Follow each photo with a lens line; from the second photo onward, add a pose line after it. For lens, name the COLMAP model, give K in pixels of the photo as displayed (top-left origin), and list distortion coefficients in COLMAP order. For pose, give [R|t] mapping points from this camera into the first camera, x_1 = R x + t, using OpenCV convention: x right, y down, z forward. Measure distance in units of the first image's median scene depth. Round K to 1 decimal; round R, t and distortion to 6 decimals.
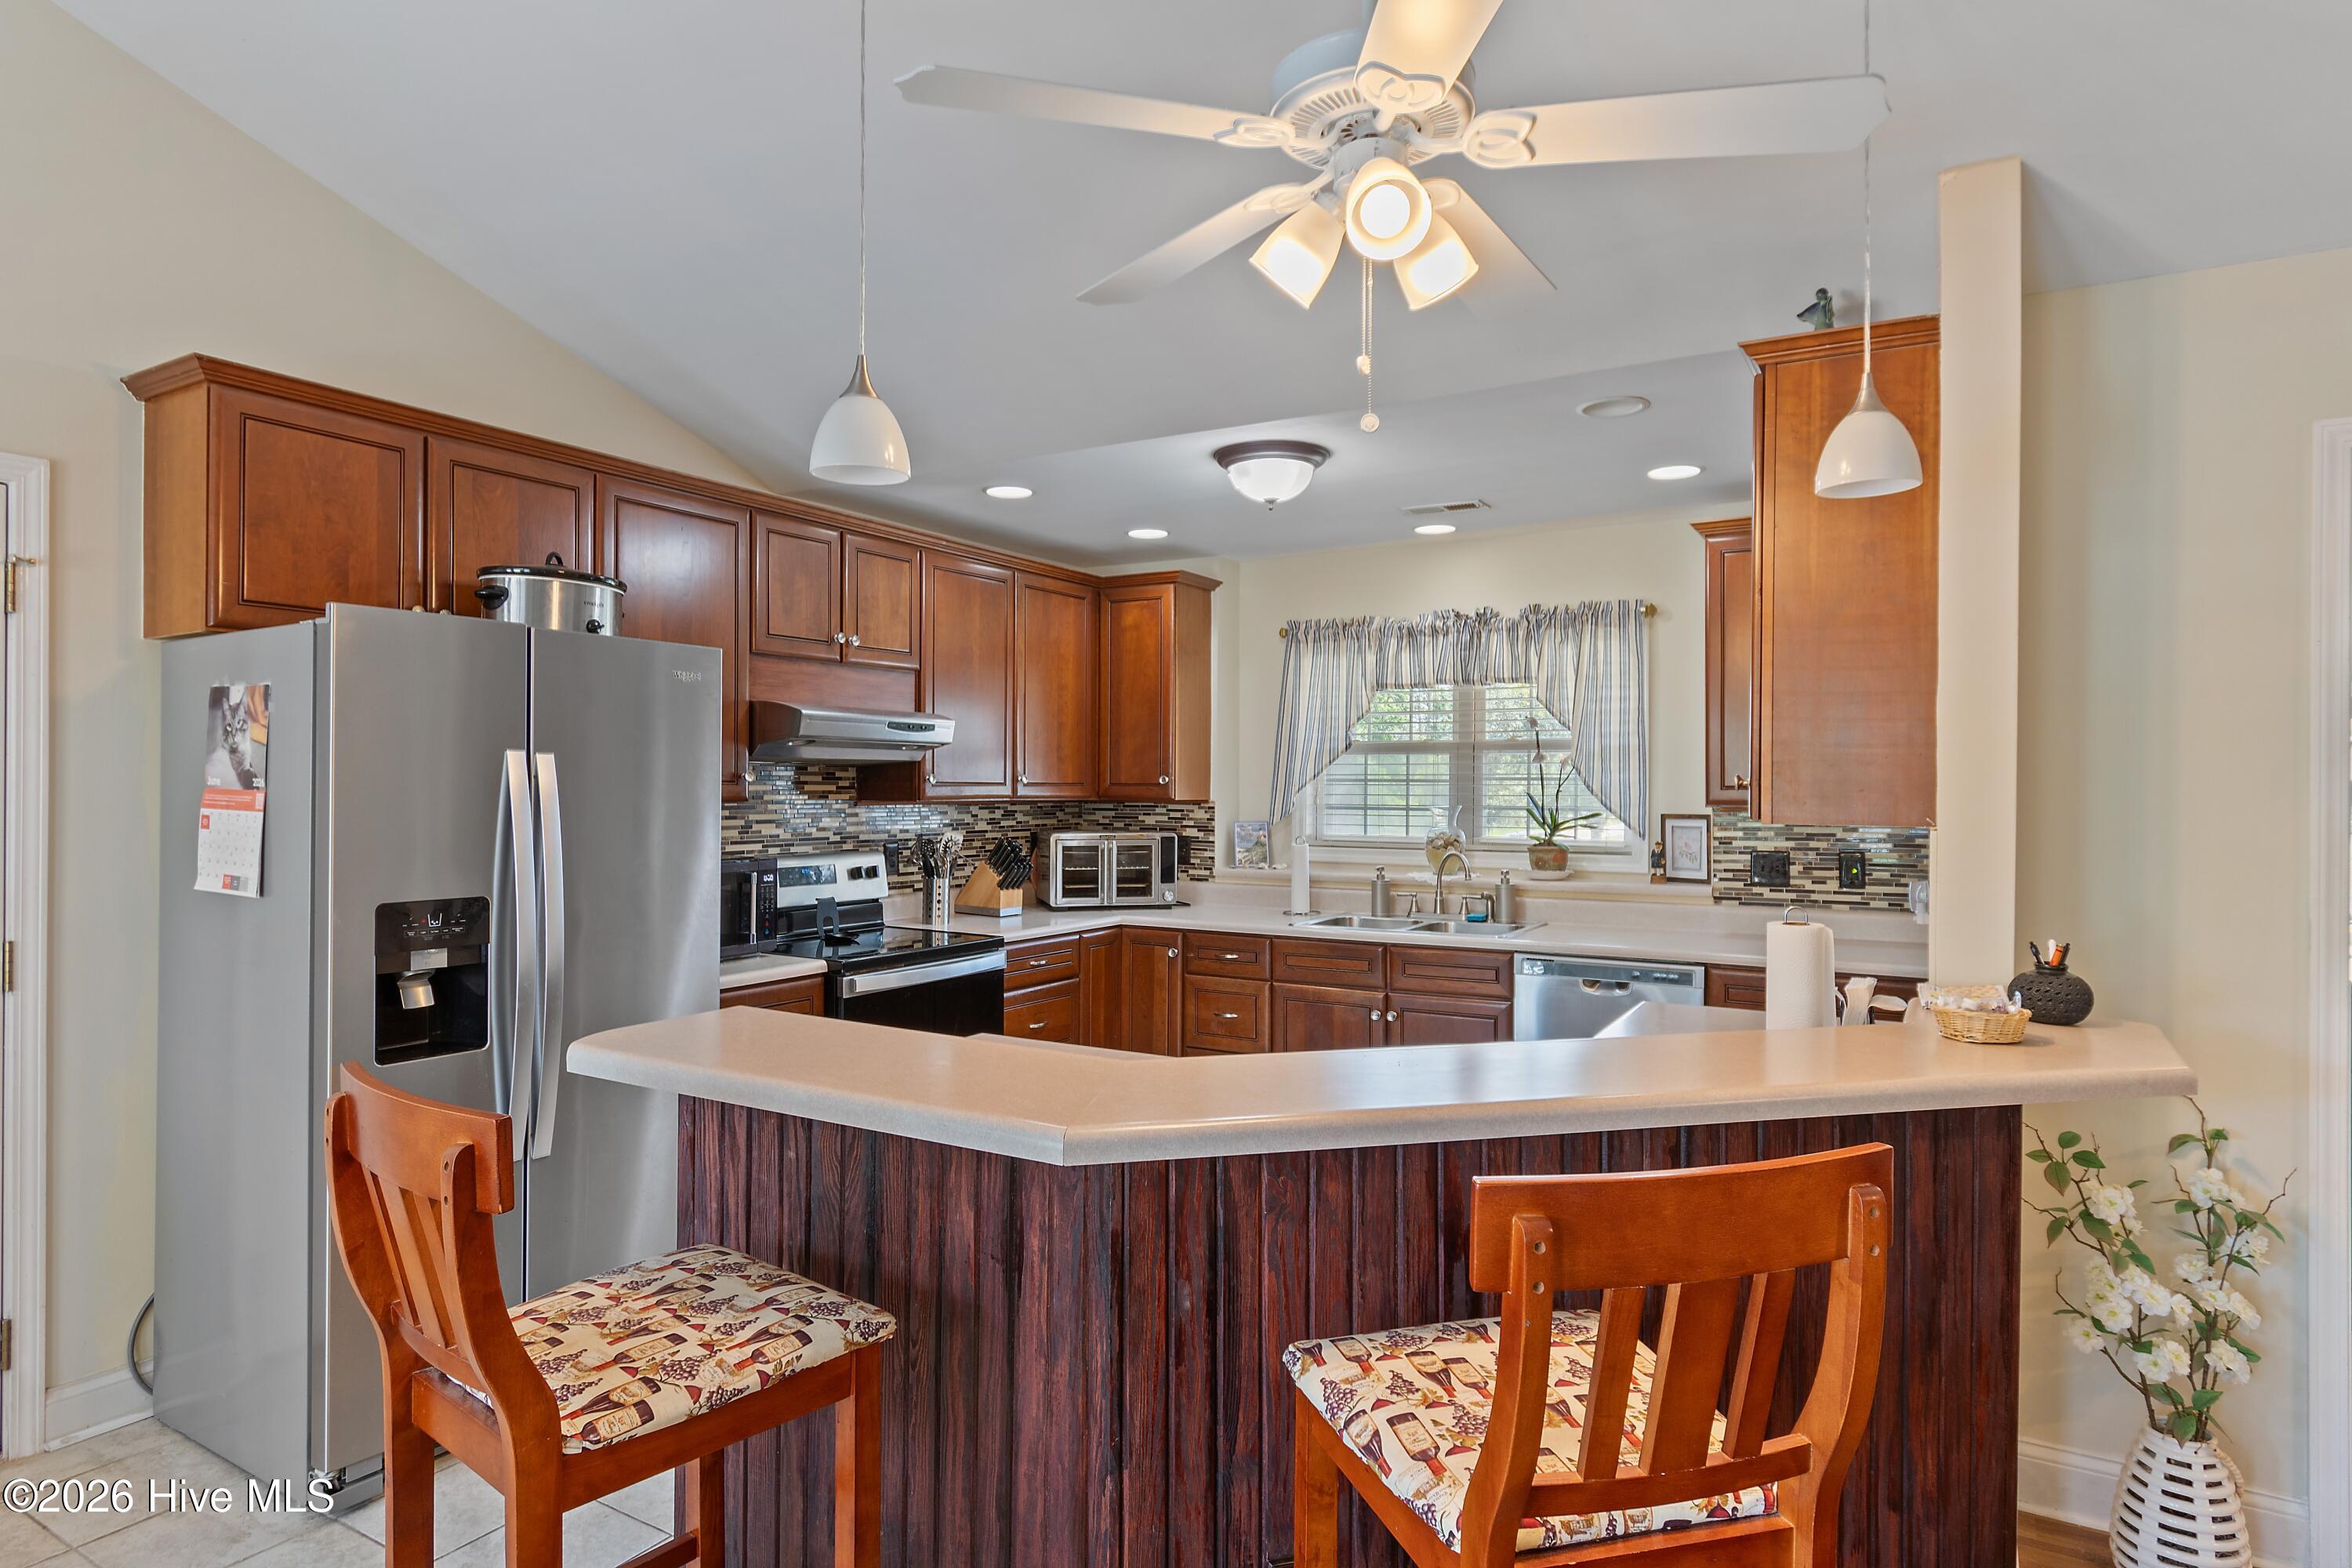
lens RADIAL K [[1310.5, 0, 1176.0], [0, 1310.5, 784.0], [0, 0, 1]] dist [0.000297, -0.000547]
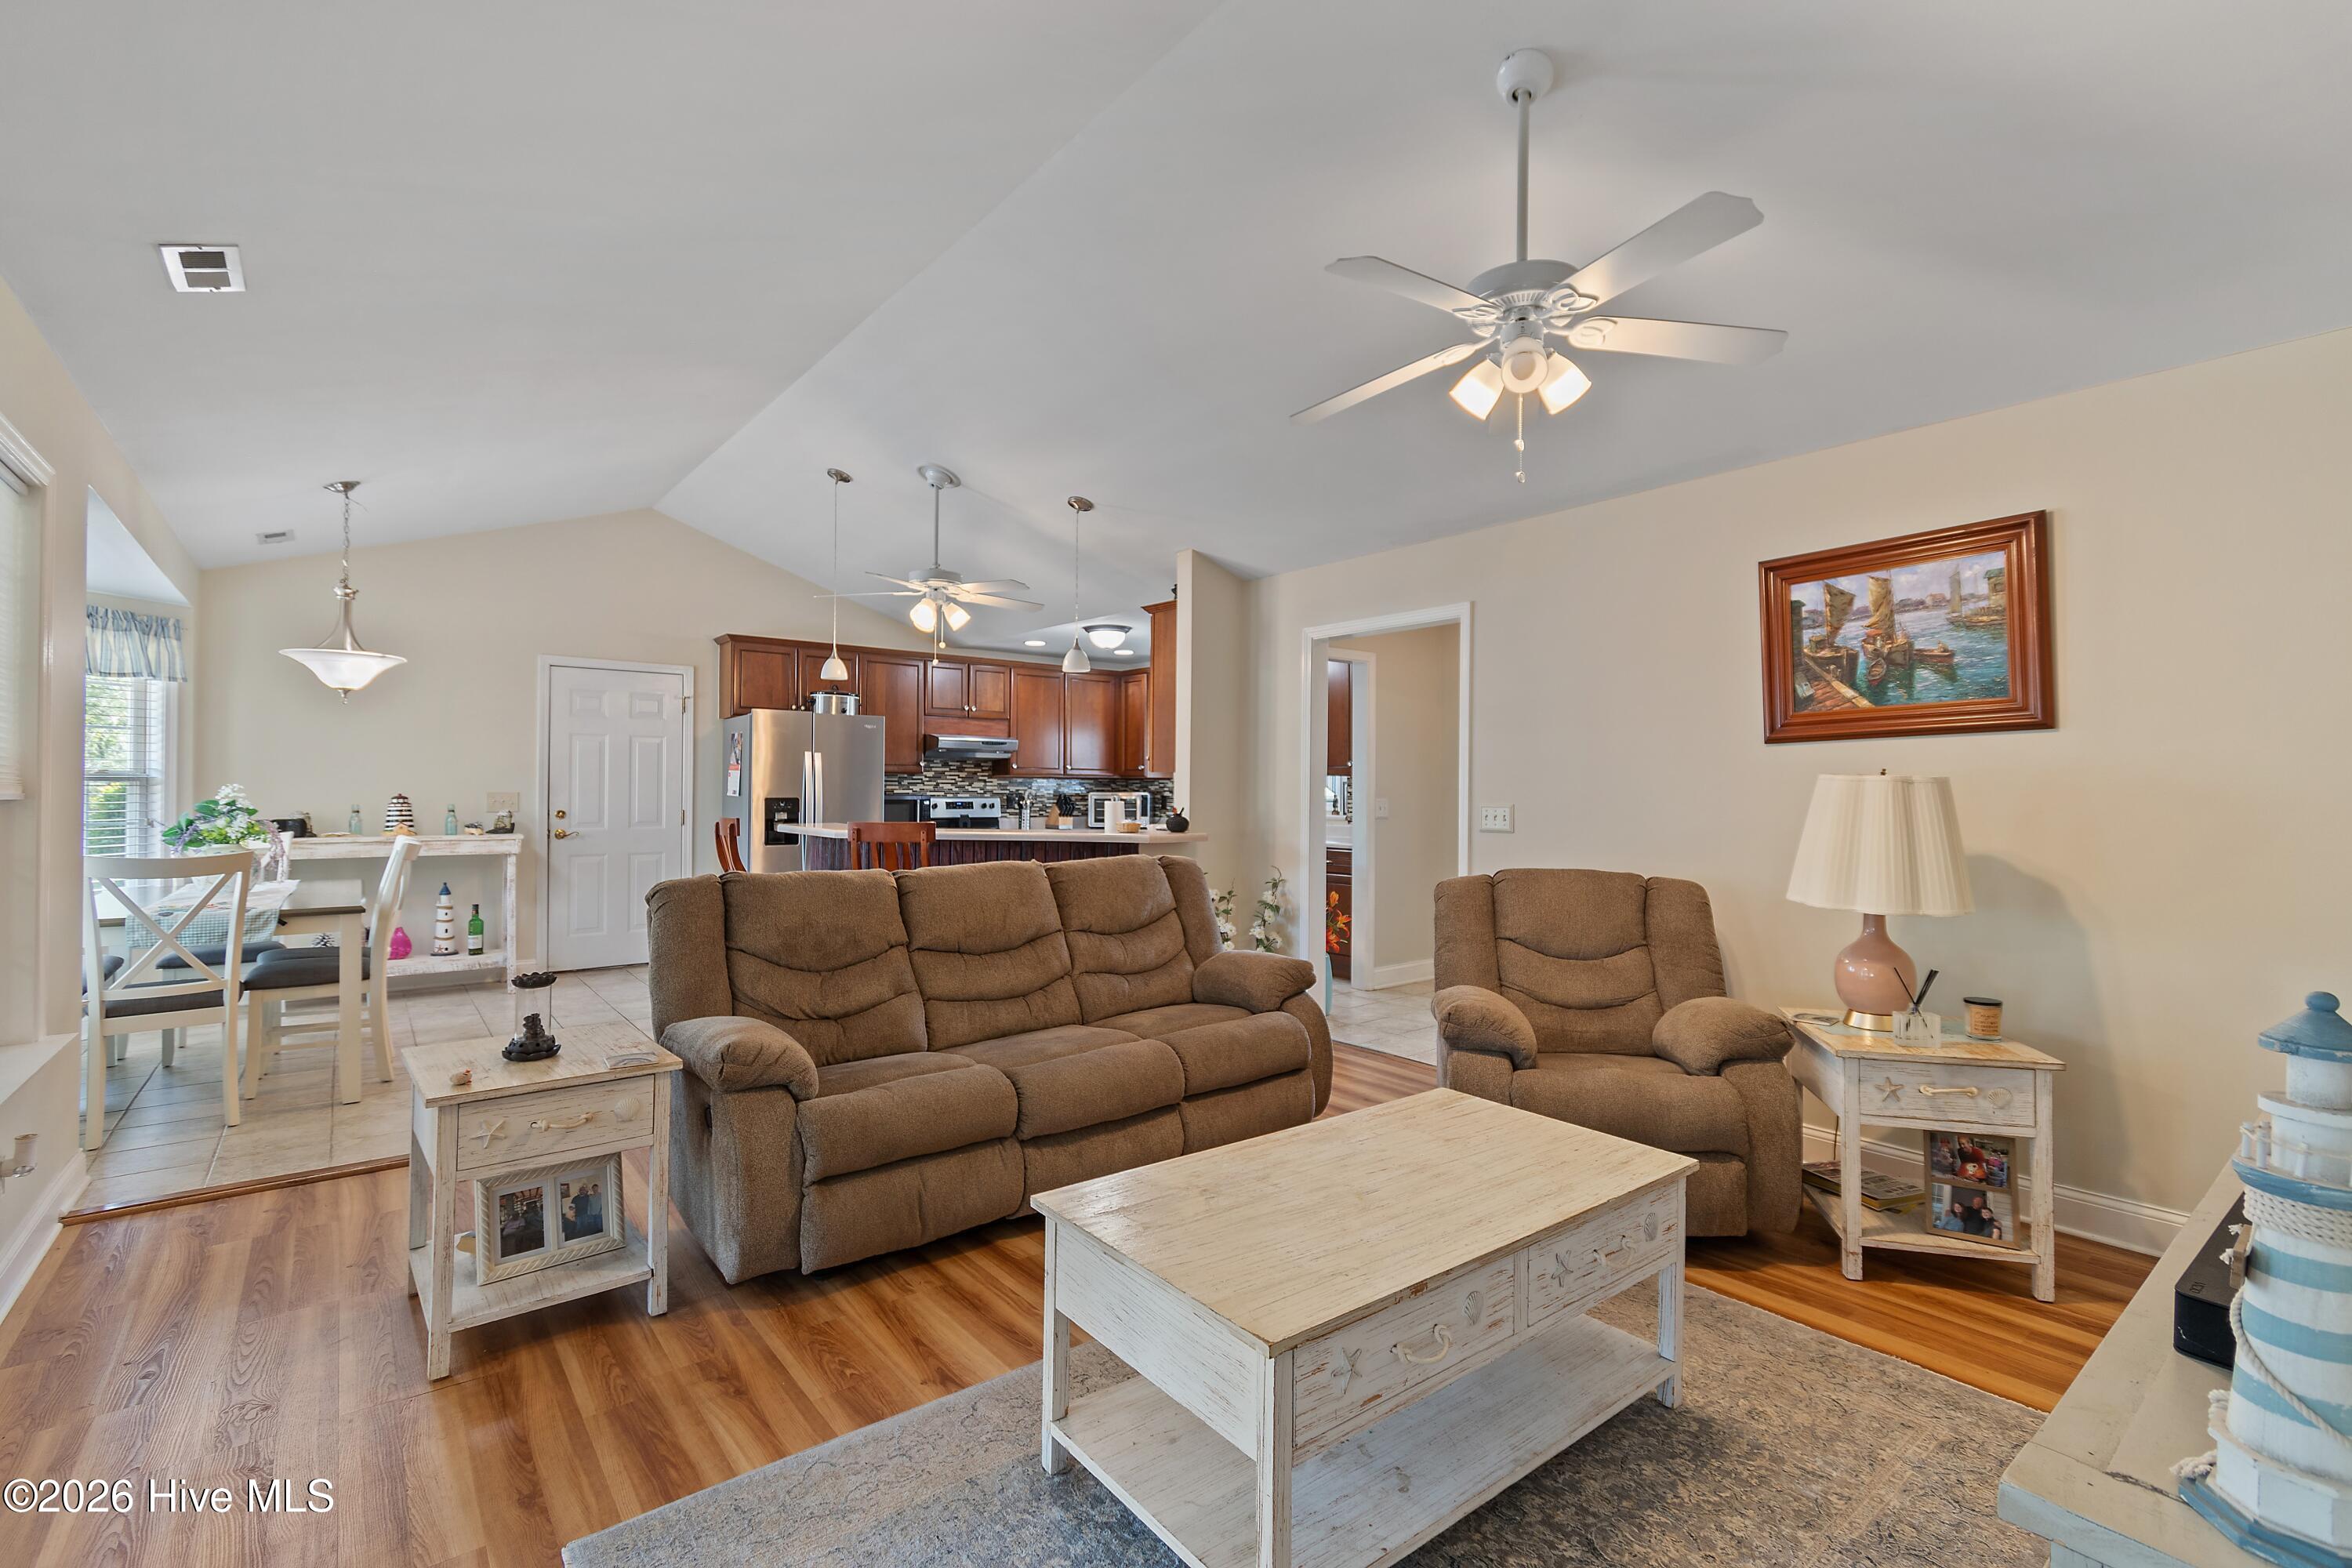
lens RADIAL K [[1038.6, 0, 1178.0], [0, 1038.6, 781.1], [0, 0, 1]] dist [0.004714, -0.000221]
pose [[0.939310, -0.000619, -0.343068, 0.664046], [-0.002787, 0.999952, -0.009435, 0.036668], [0.343057, 0.009818, 0.939263, -0.584167]]
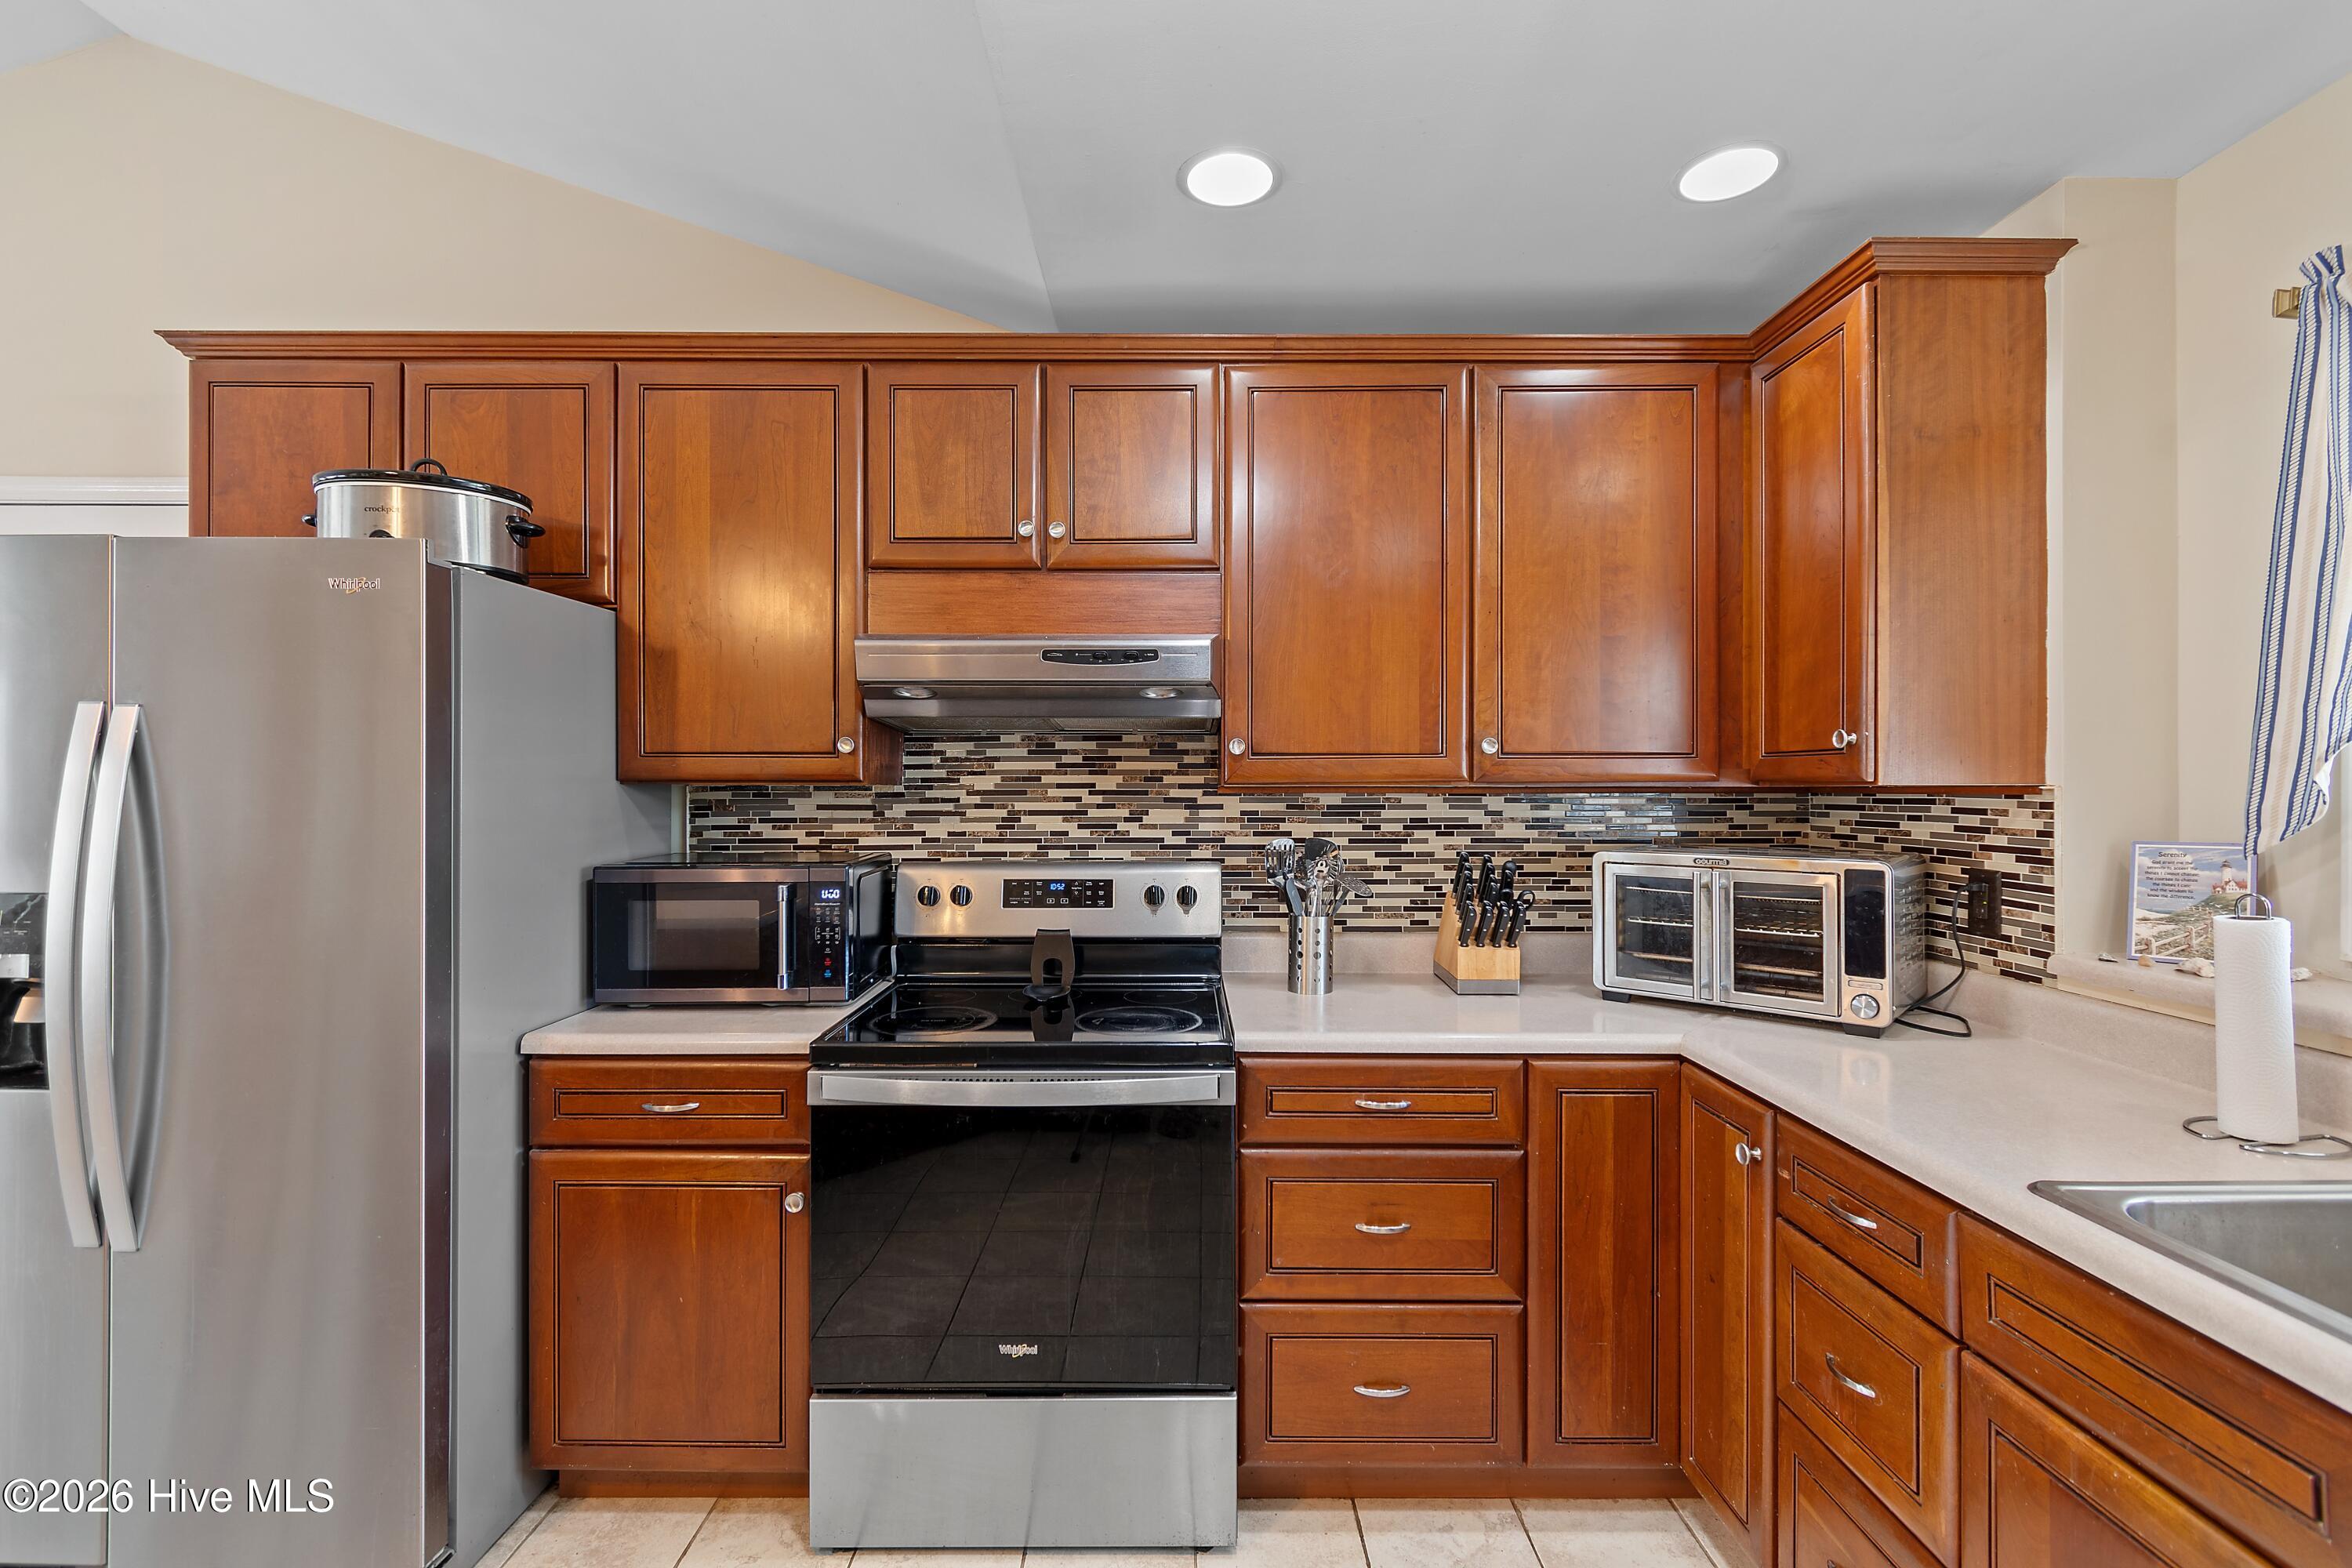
lens RADIAL K [[1038.6, 0, 1178.0], [0, 1038.6, 781.1], [0, 0, 1]] dist [0.004714, -0.000221]
pose [[0.518098, -0.009008, -0.855274, 0.185356], [0.002459, 0.999956, -0.009043, 0.014733], [0.855317, 0.002582, 0.518098, 0.678500]]
